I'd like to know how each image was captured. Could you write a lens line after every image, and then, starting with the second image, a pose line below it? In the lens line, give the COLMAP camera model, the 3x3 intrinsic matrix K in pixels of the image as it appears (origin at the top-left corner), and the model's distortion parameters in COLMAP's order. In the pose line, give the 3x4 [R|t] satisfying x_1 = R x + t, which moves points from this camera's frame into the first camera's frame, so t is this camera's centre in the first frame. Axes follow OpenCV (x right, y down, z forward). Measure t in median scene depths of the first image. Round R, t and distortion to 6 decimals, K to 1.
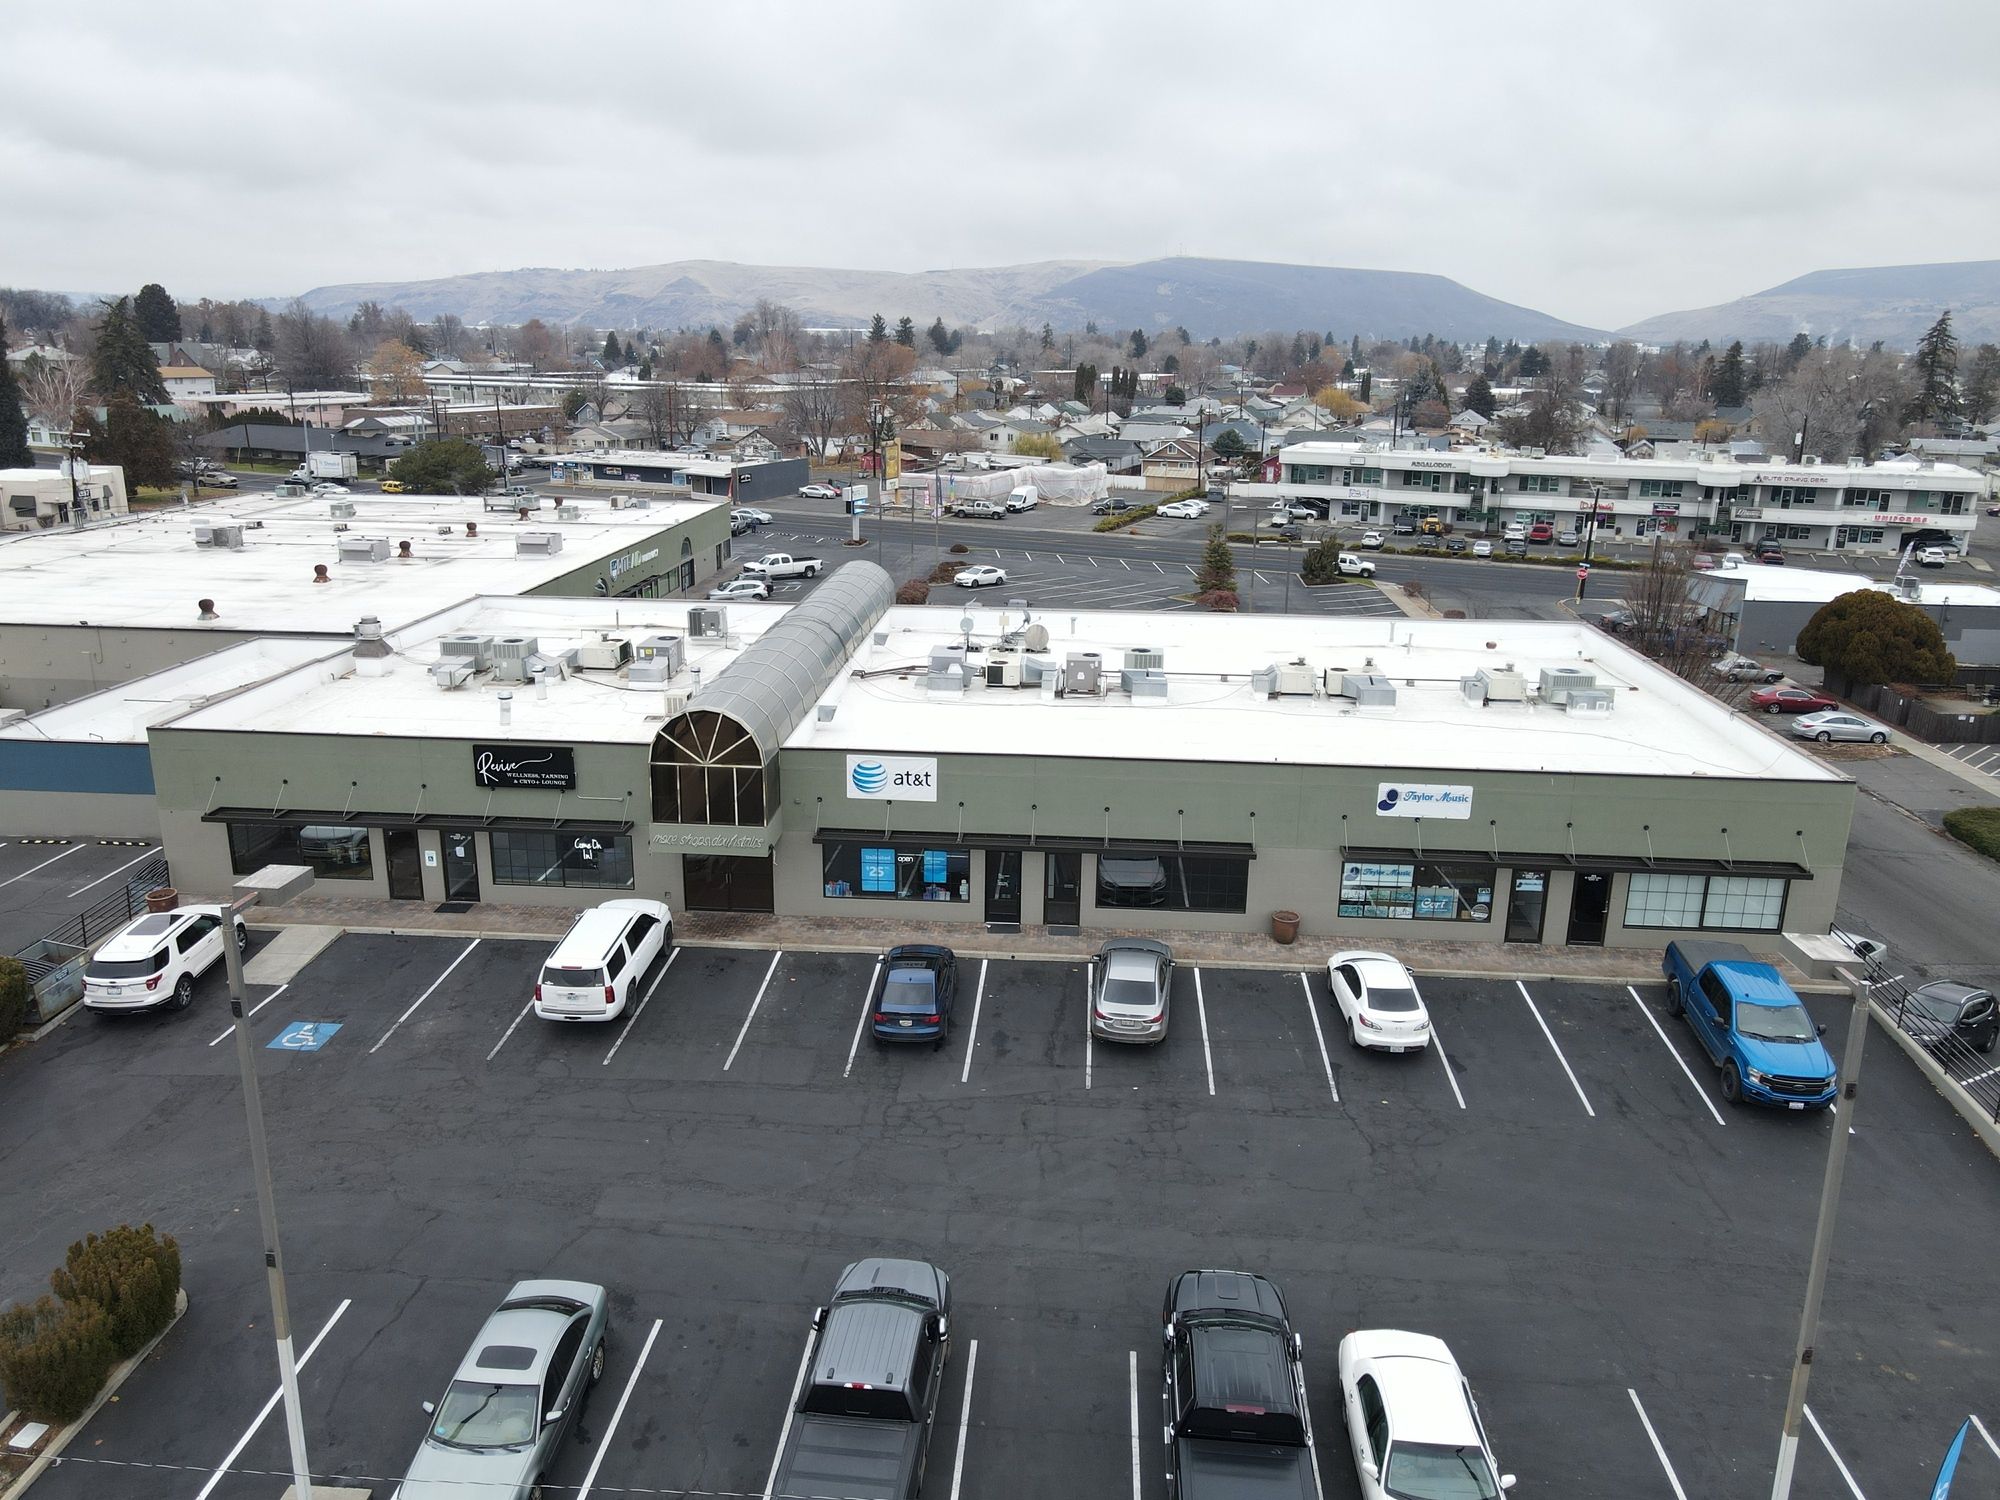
lens RADIAL K [[1484.6, 0, 1000.0], [0, 1484.6, 750.0], [0, 0, 1]] dist [-0.002864, 0.034417]
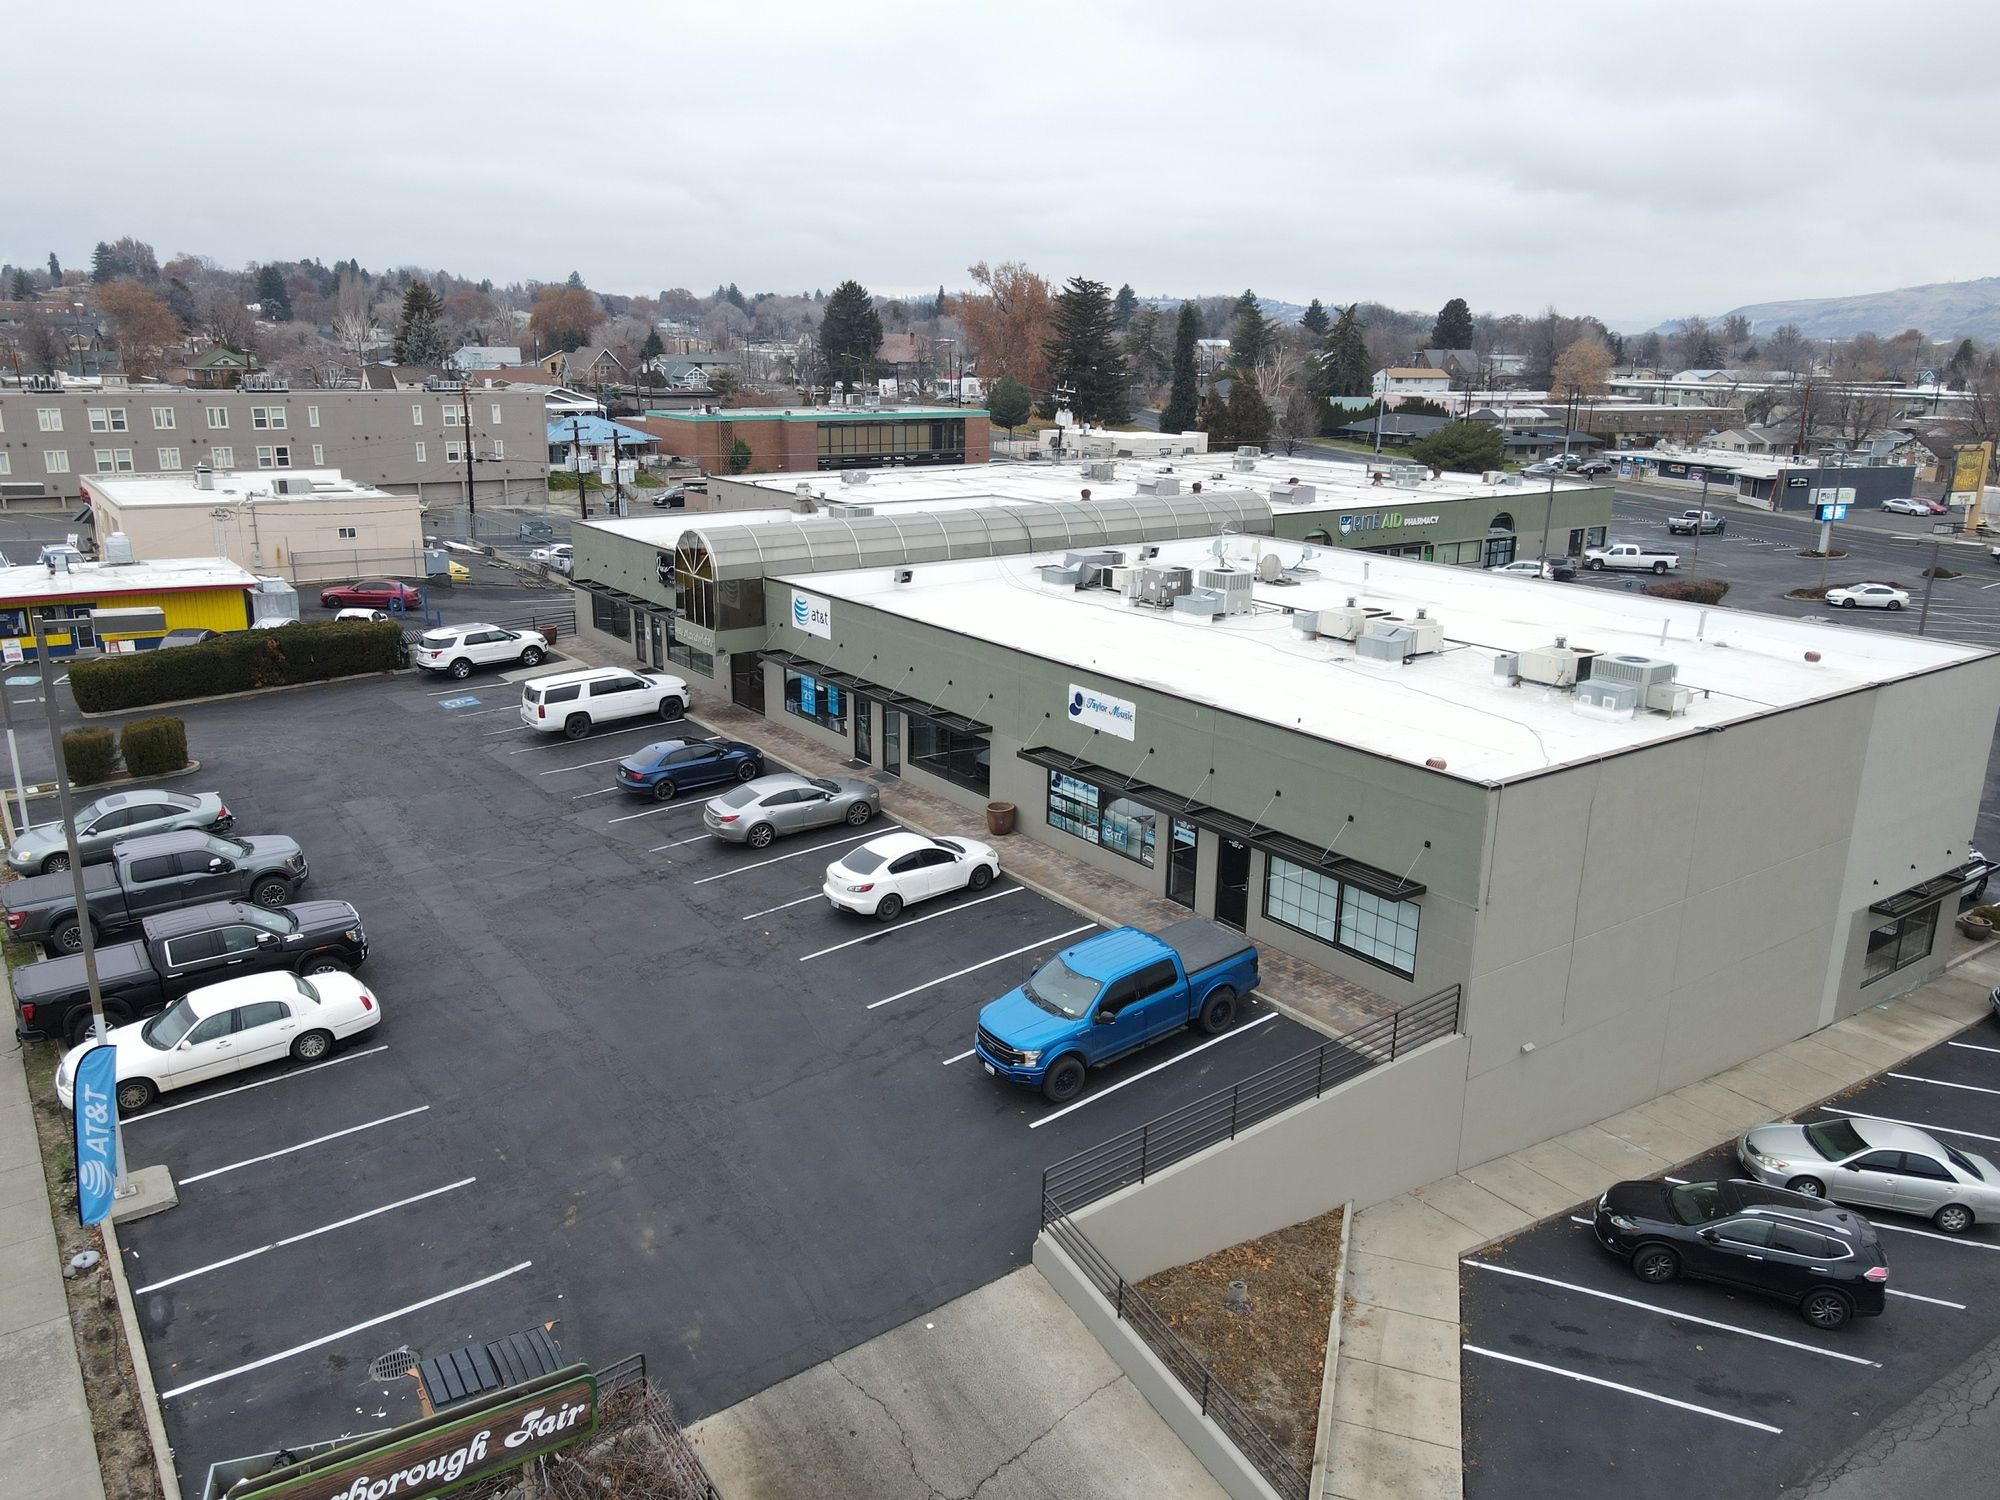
lens RADIAL K [[1484.6, 0, 1000.0], [0, 1484.6, 750.0], [0, 0, 1]] dist [-0.002864, 0.034417]
pose [[0.635933, 0.201317, -0.745024, 0.892611], [-0.212328, 0.973761, 0.081887, -0.003857], [0.741961, 0.106114, 0.661992, 0.344271]]
